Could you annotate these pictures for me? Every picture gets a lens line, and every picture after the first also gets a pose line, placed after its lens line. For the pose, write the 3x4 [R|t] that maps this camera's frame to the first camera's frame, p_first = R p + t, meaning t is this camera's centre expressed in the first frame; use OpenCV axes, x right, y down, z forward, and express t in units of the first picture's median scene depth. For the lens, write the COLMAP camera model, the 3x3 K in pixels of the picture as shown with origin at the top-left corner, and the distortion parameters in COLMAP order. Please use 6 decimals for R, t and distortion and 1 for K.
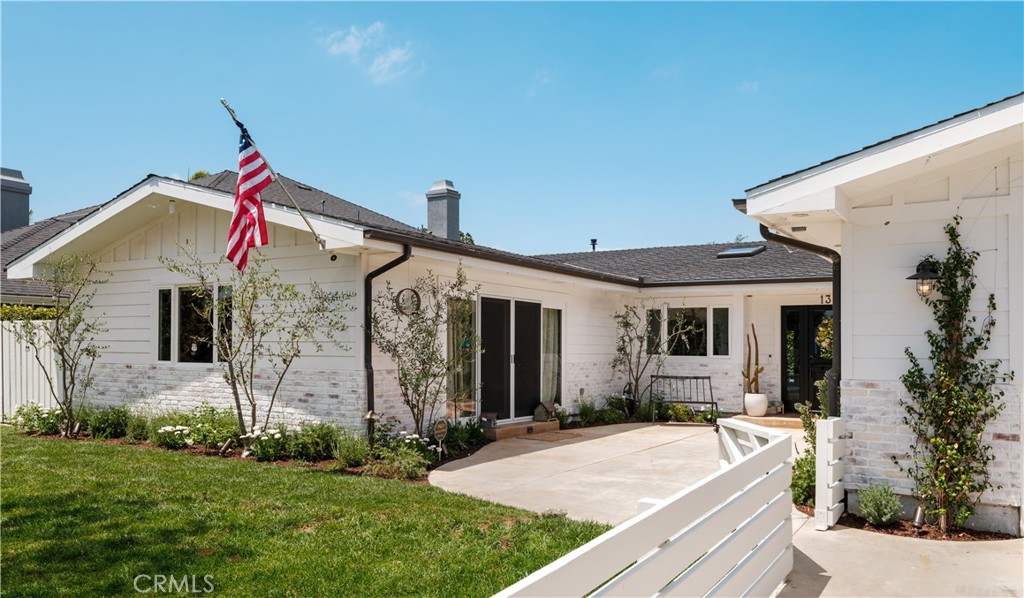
lens RADIAL K [[795.0, 0, 511.7], [0, 795.0, 304.1], [0, 0, 1]] dist [-0.003653, 0.001991]
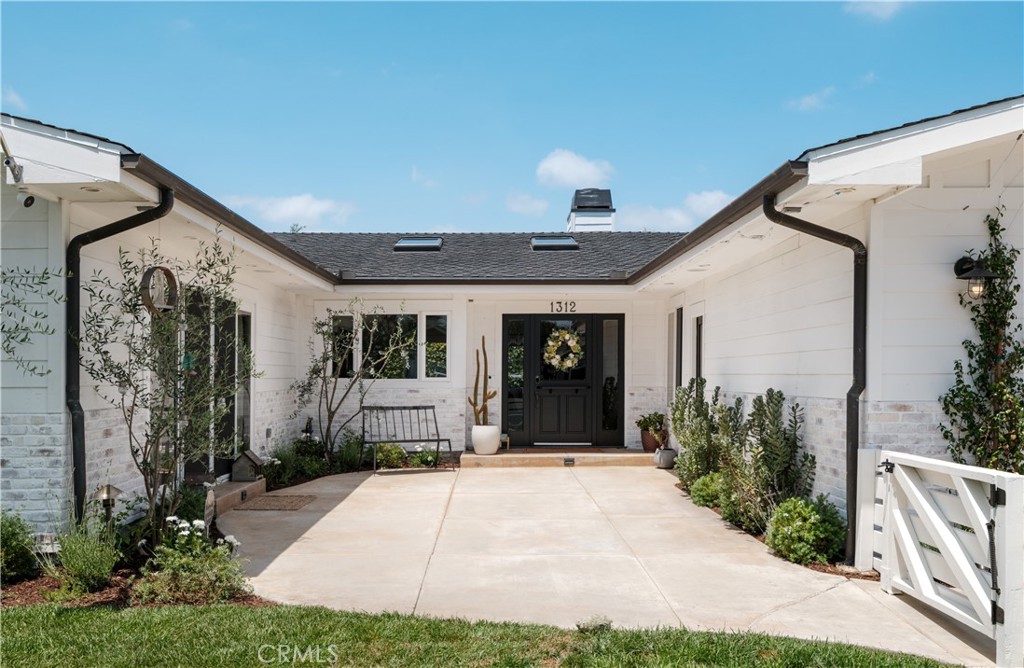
lens RADIAL K [[974.5, 0, 420.8], [0, 974.5, 342.0], [0, 0, 1]] dist [-0.000529, 0.000000]
pose [[0.835381, 0.004808, 0.549650, -0.344234], [-0.018187, 0.999656, 0.018897, 0.017003], [-0.549370, -0.025782, 0.835181, 0.297999]]
